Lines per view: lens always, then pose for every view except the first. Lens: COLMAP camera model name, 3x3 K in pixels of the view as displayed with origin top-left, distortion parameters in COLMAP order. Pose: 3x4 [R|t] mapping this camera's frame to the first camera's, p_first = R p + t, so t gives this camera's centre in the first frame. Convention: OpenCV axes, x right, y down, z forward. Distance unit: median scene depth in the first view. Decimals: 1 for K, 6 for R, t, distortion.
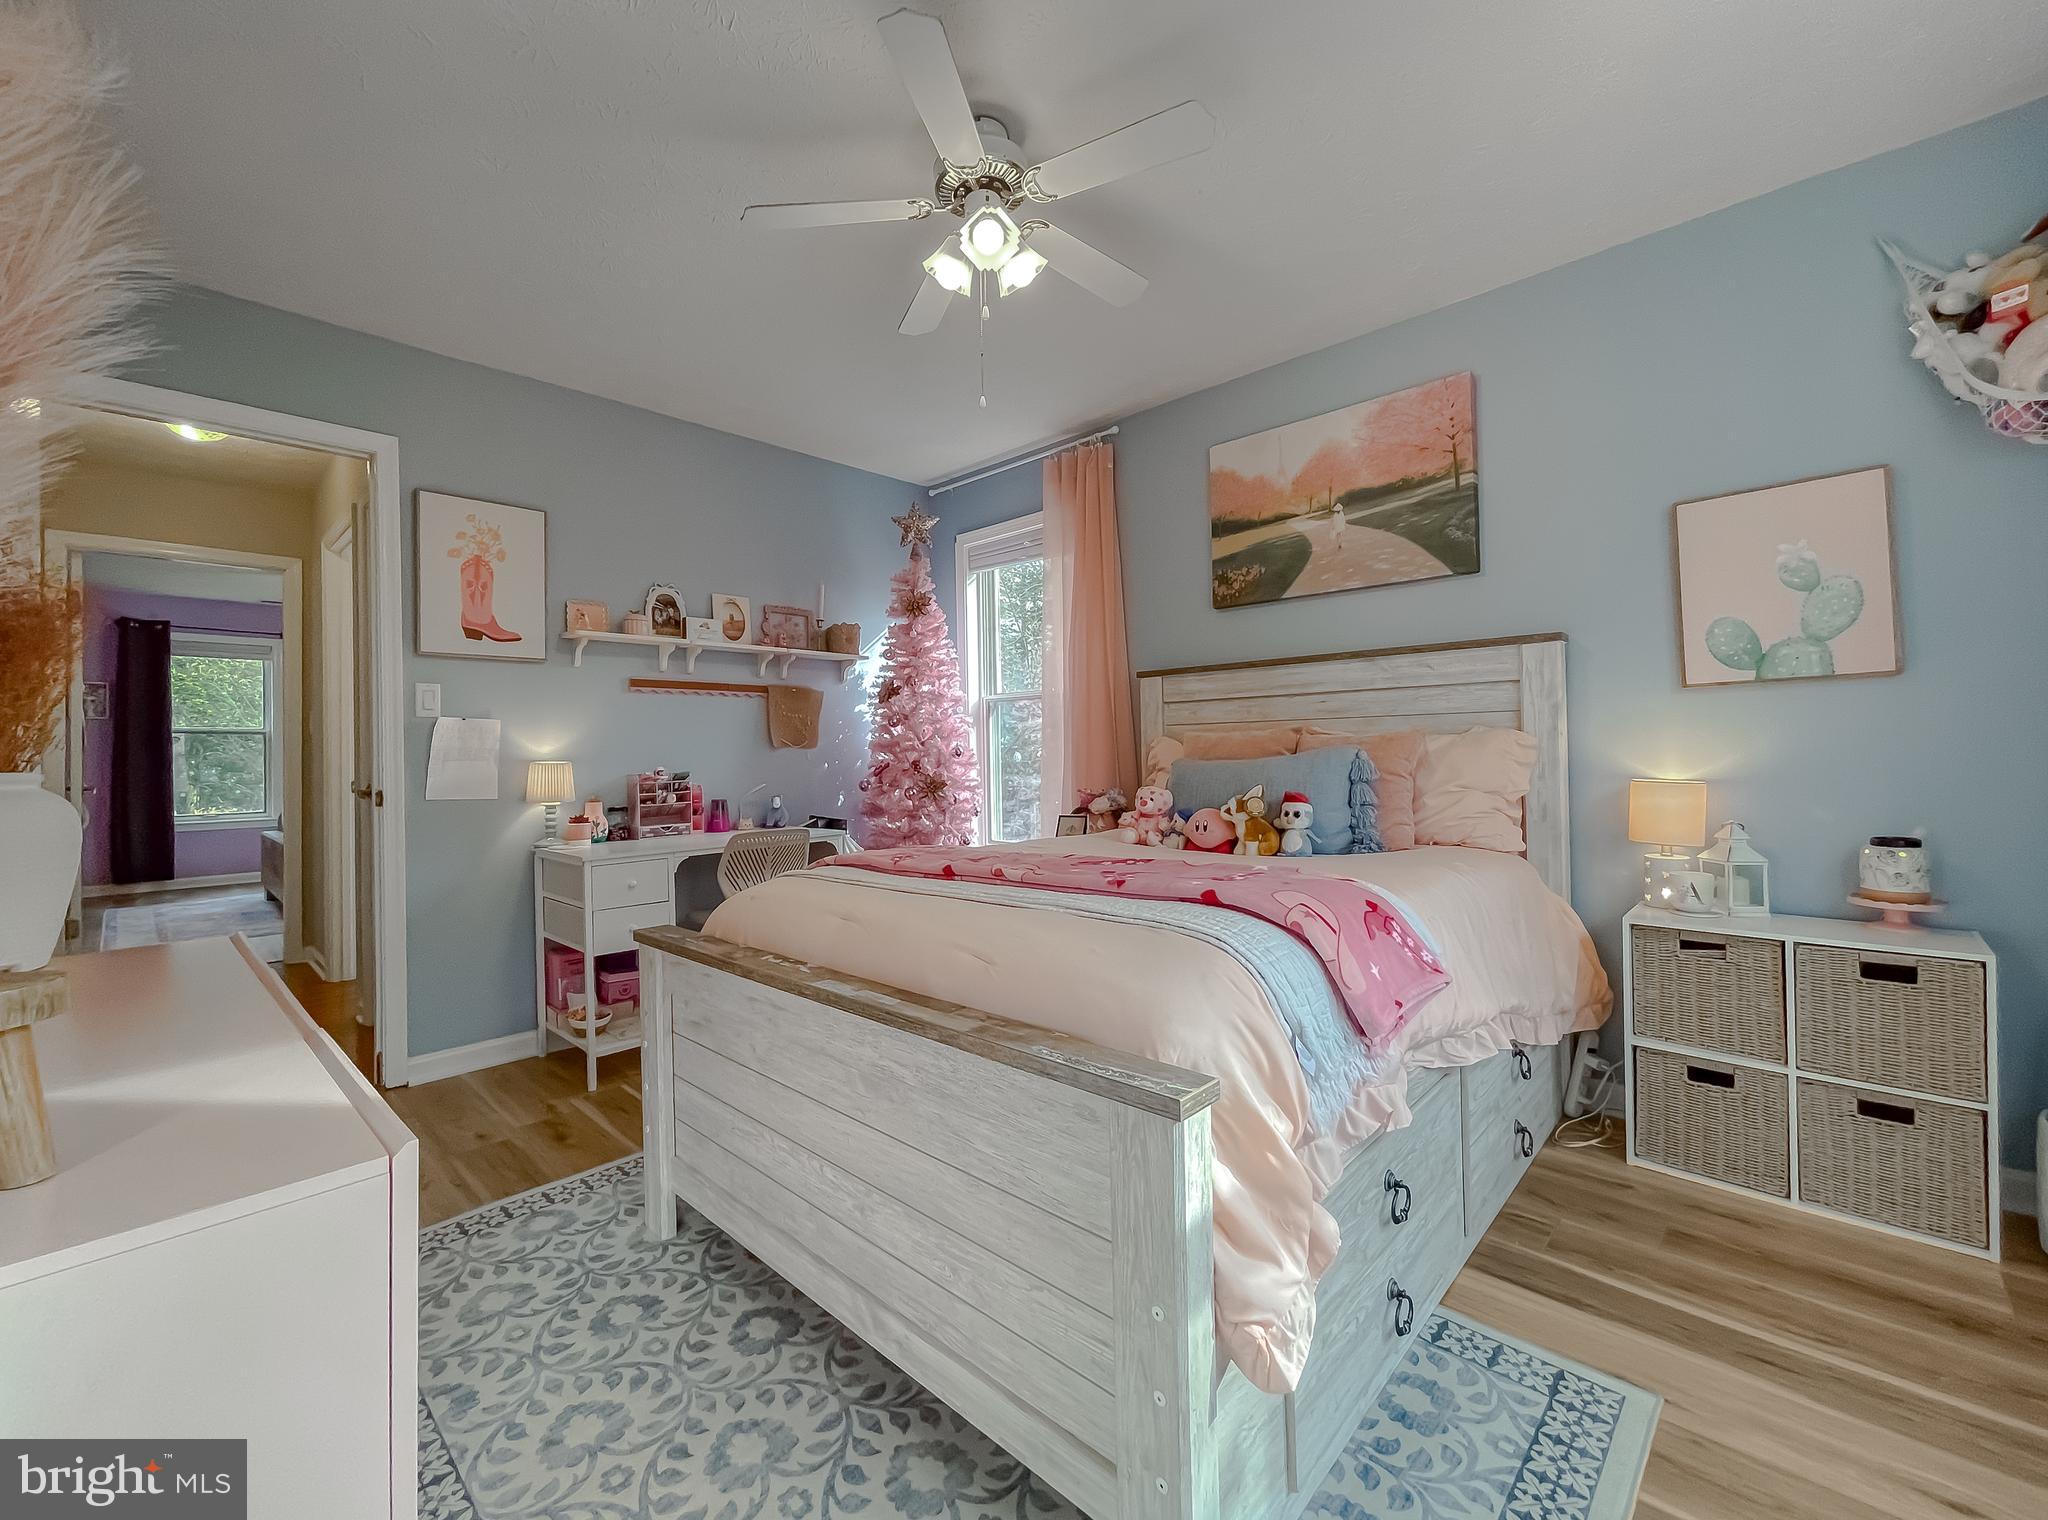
lens RADIAL K [[857.6, 0, 1024.2], [0, 857.6, 718.2], [0, 0, 1]] dist [-0.012077, 0.000059]
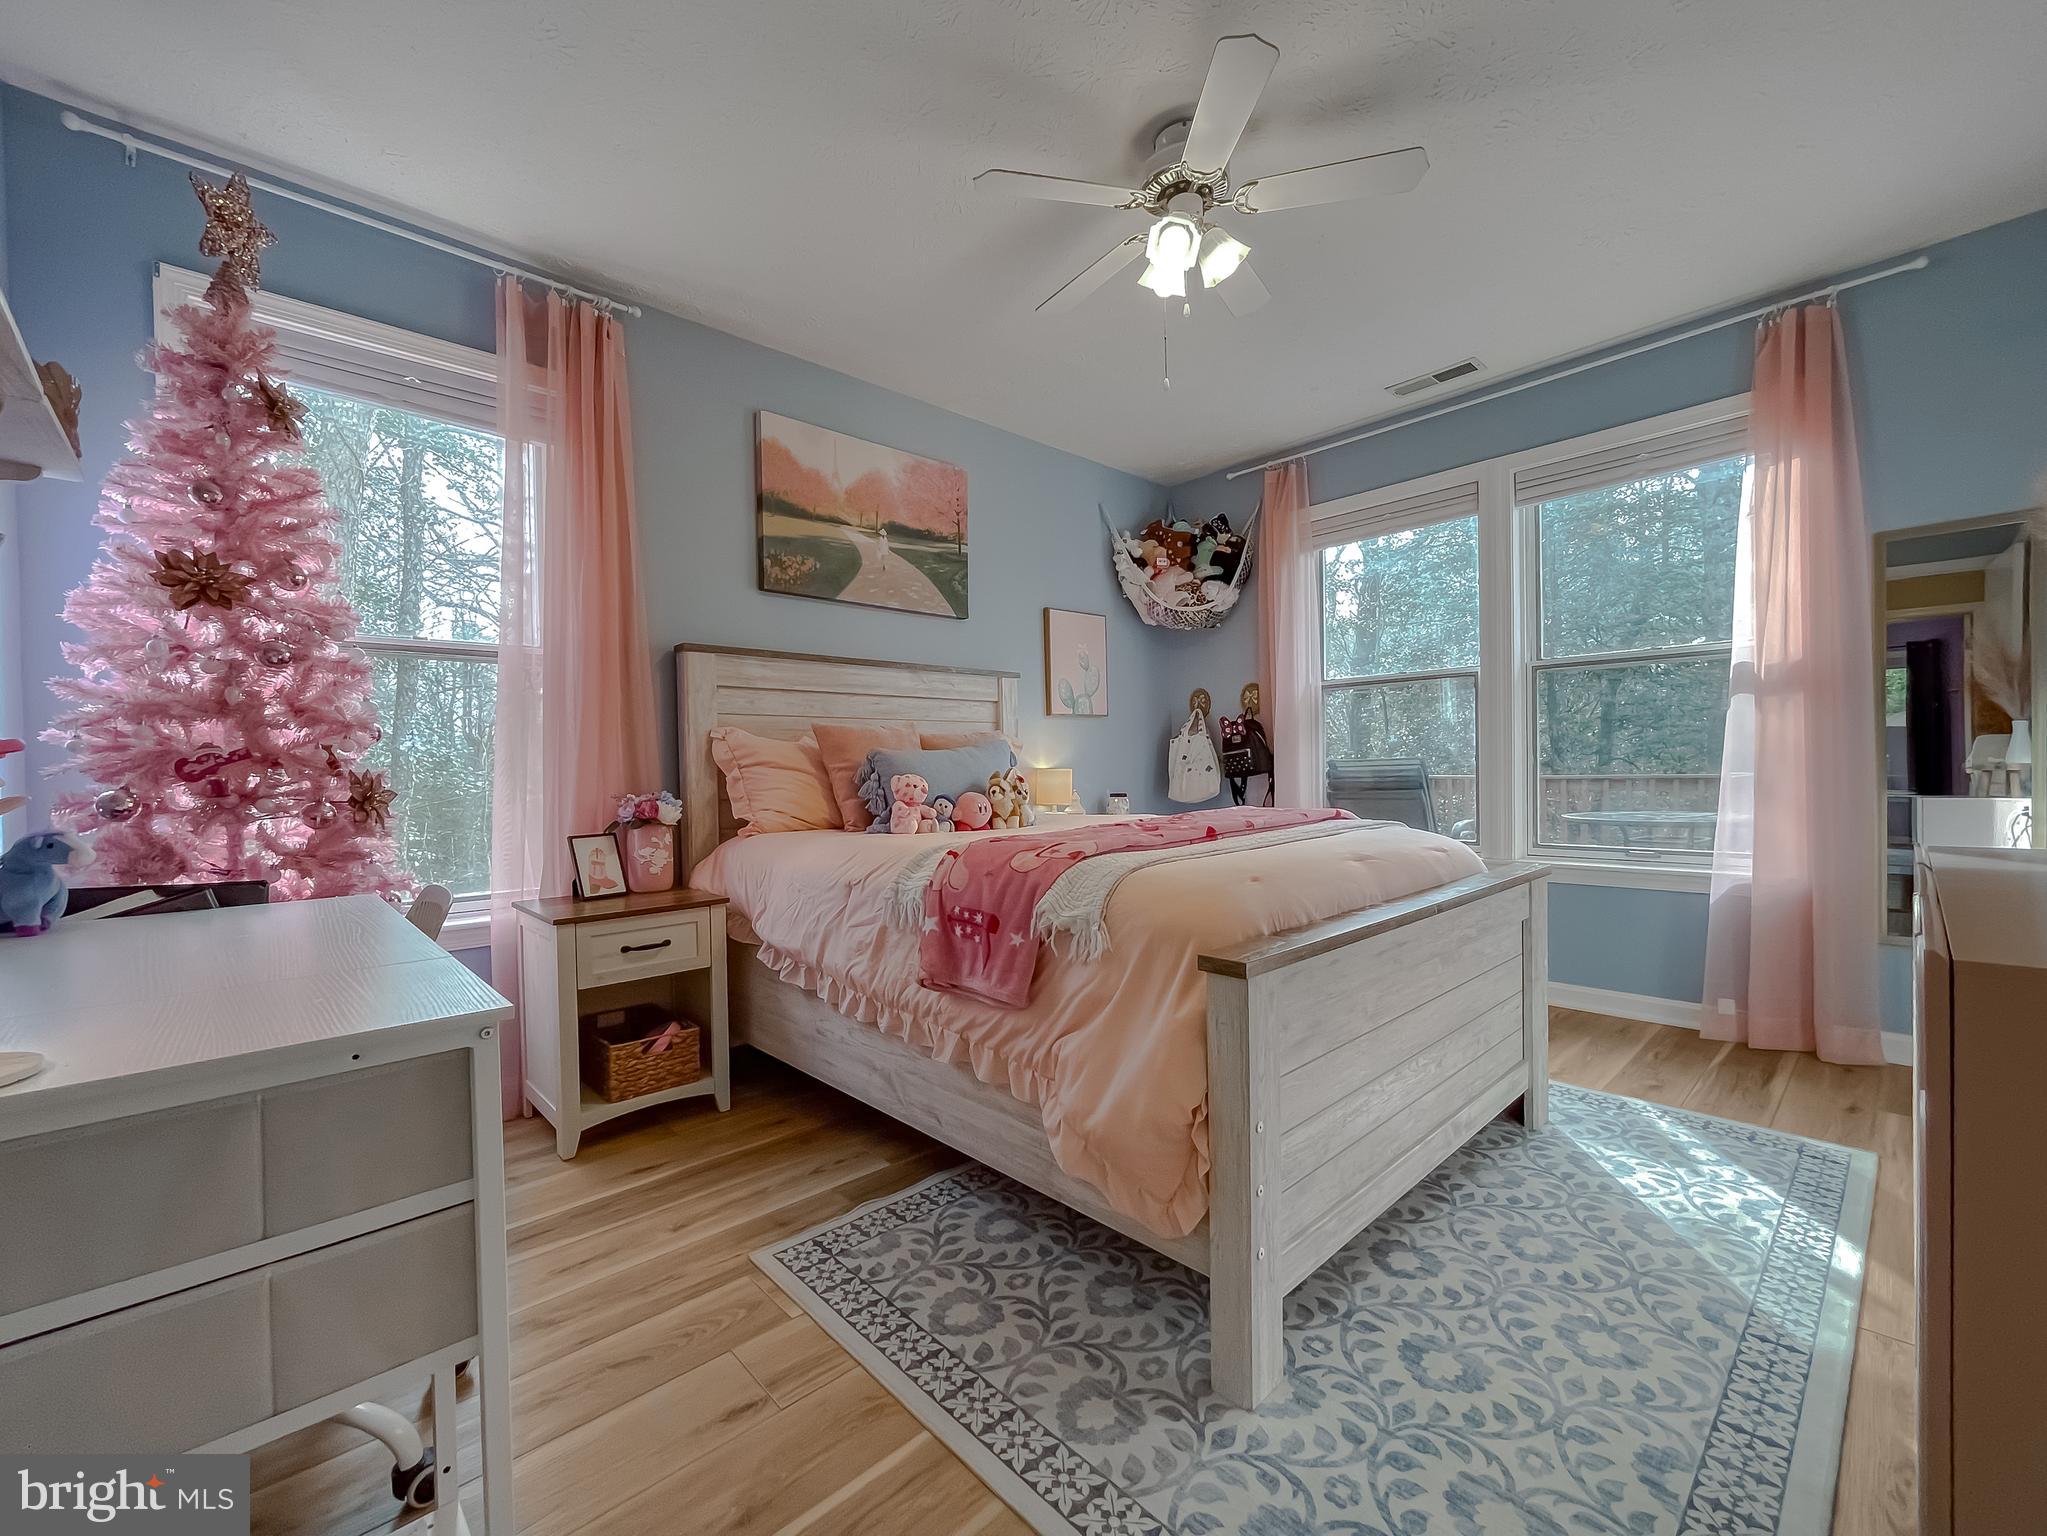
lens RADIAL K [[830.3, 0, 1023.5], [0, 830.3, 768.0], [0, 0, 1]] dist [0.000197, -0.006317]
pose [[0.060181, 0.016614, 0.998049, -1.241544], [-0.022556, 0.999629, -0.015281, 0.133990], [-0.997933, -0.021592, 0.060533, 1.301553]]
